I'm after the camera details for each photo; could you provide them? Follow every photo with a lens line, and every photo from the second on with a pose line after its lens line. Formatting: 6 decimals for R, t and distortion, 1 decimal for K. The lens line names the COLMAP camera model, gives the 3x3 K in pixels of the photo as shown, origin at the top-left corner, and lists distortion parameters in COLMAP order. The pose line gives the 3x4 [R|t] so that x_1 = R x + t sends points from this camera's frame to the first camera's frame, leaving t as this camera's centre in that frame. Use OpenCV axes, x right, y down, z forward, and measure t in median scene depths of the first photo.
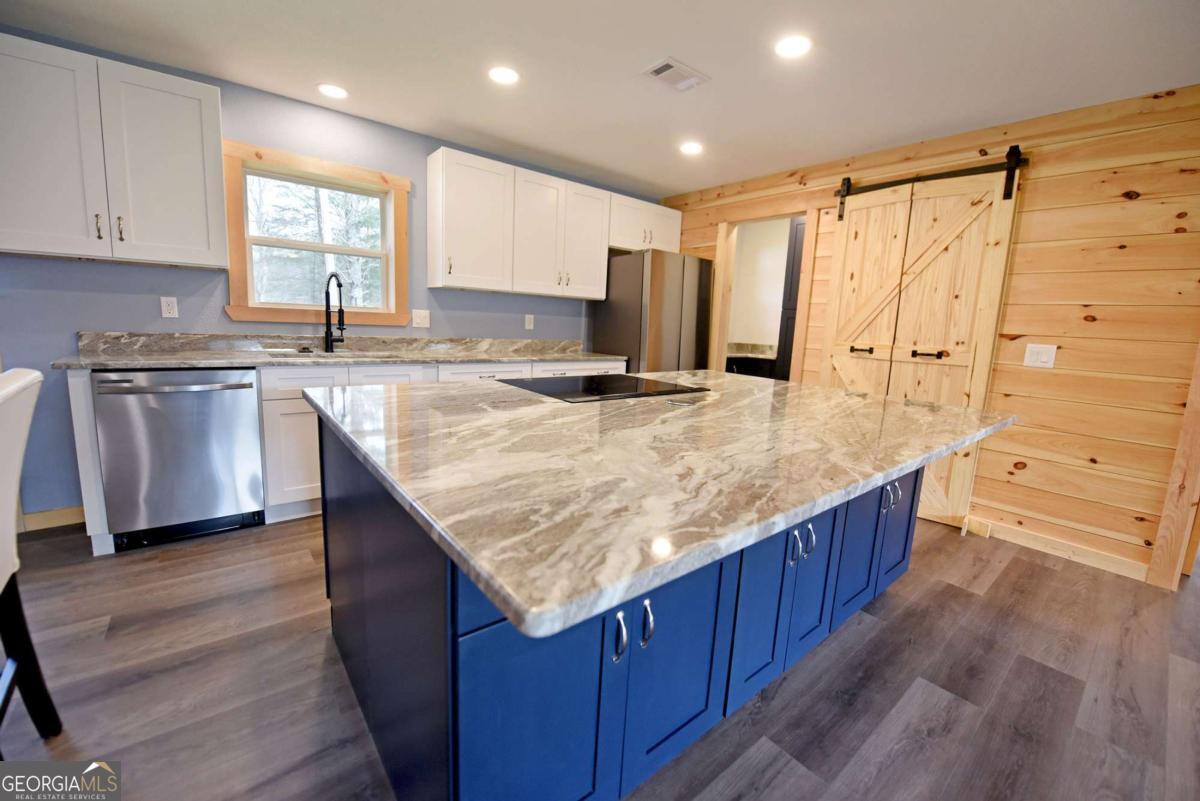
lens RADIAL K [[478.7, 0, 605.2], [0, 478.7, 395.1], [0, 0, 1]] dist [-0.016515, -0.000931]
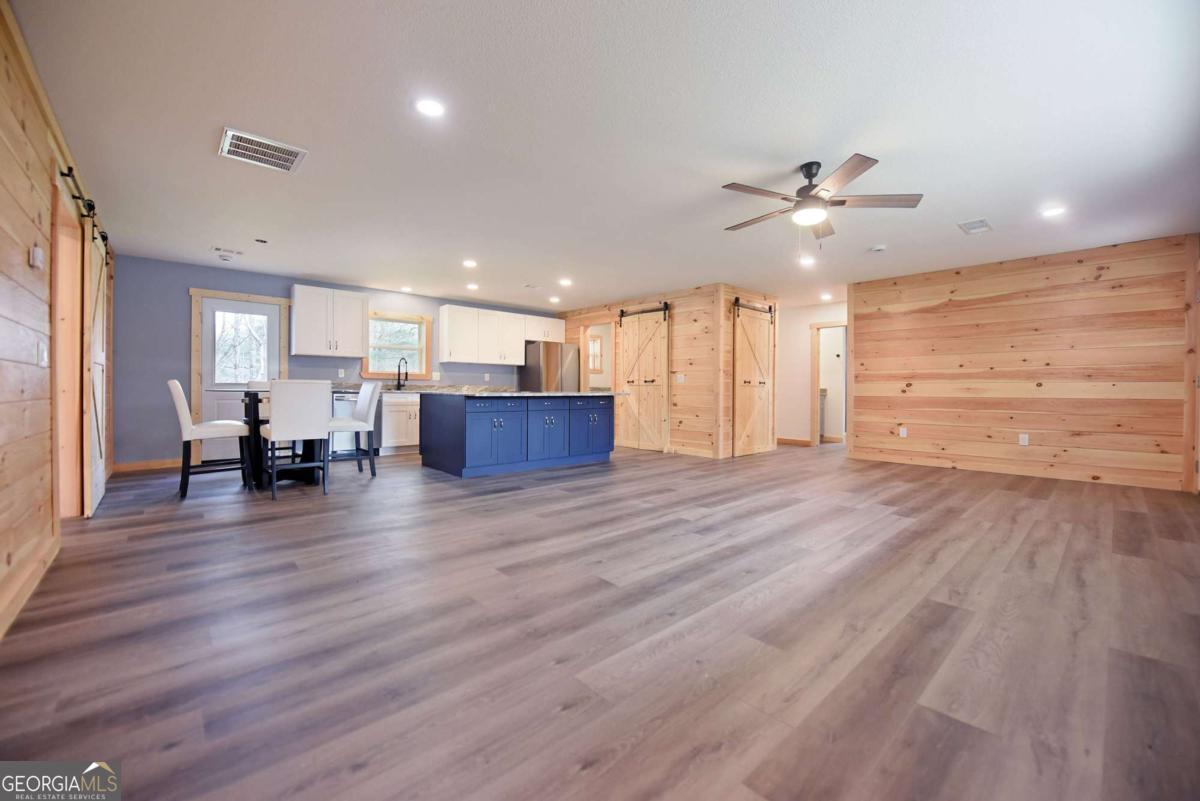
lens RADIAL K [[478.7, 0, 605.2], [0, 478.7, 395.1], [0, 0, 1]] dist [-0.016515, -0.000931]
pose [[0.997599, -0.040792, 0.055959, 0.323663], [0.048348, 0.988811, -0.141118, 0.332891], [-0.049576, 0.143485, 0.988410, -1.467252]]
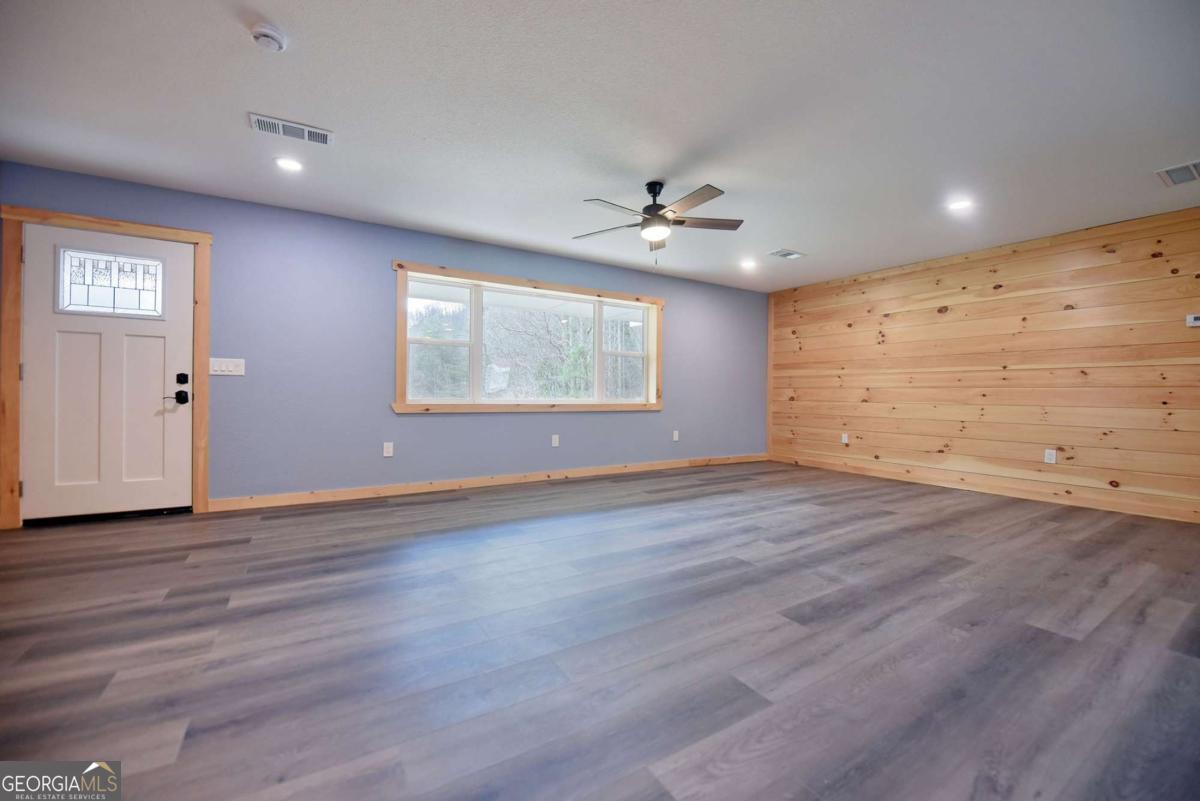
lens RADIAL K [[478.7, 0, 605.2], [0, 478.7, 395.1], [0, 0, 1]] dist [-0.016515, -0.000931]
pose [[-0.990446, -0.057065, 0.125538, 0.821011], [-0.036396, 0.986256, 0.161163, 0.004352], [-0.133009, 0.155054, -0.978911, 0.769605]]
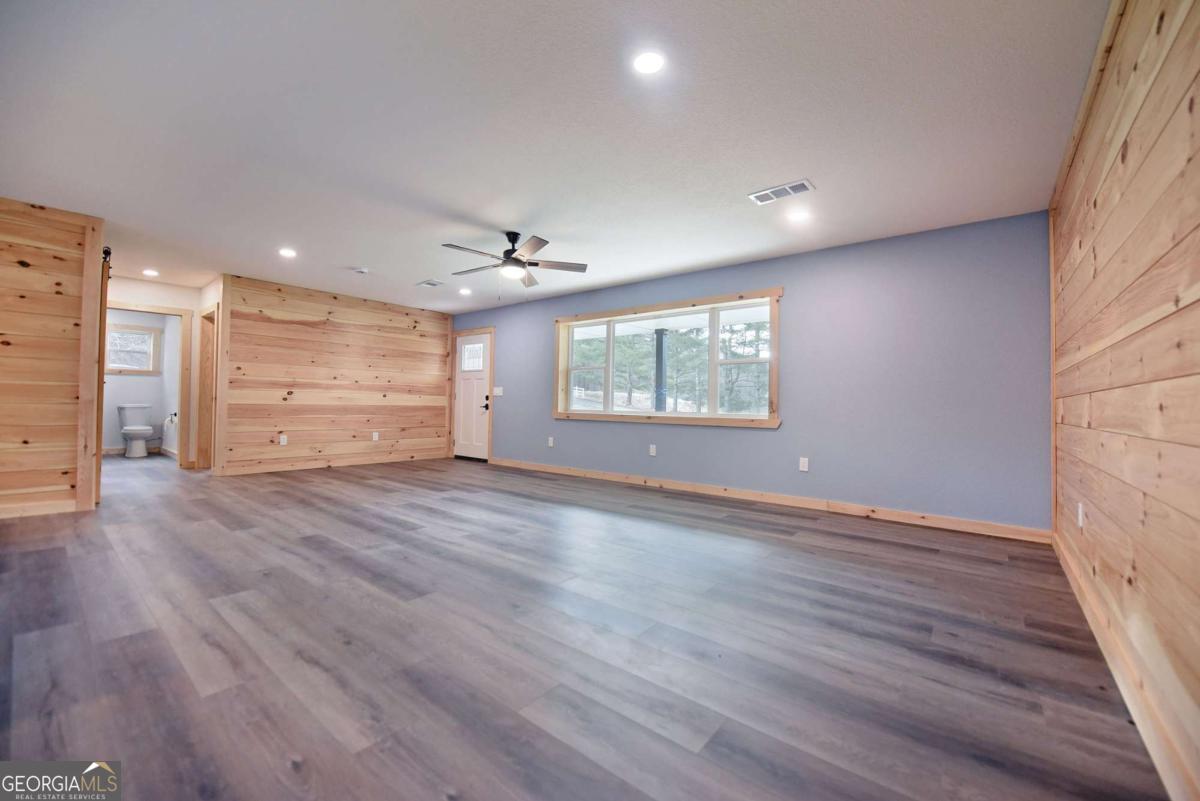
lens RADIAL K [[478.7, 0, 605.2], [0, 478.7, 395.1], [0, 0, 1]] dist [-0.016515, -0.000931]
pose [[-0.204895, -0.028953, 0.978356, -0.621140], [0.123092, 0.990864, 0.055103, 0.119943], [-0.971013, 0.131718, -0.199460, -0.398346]]
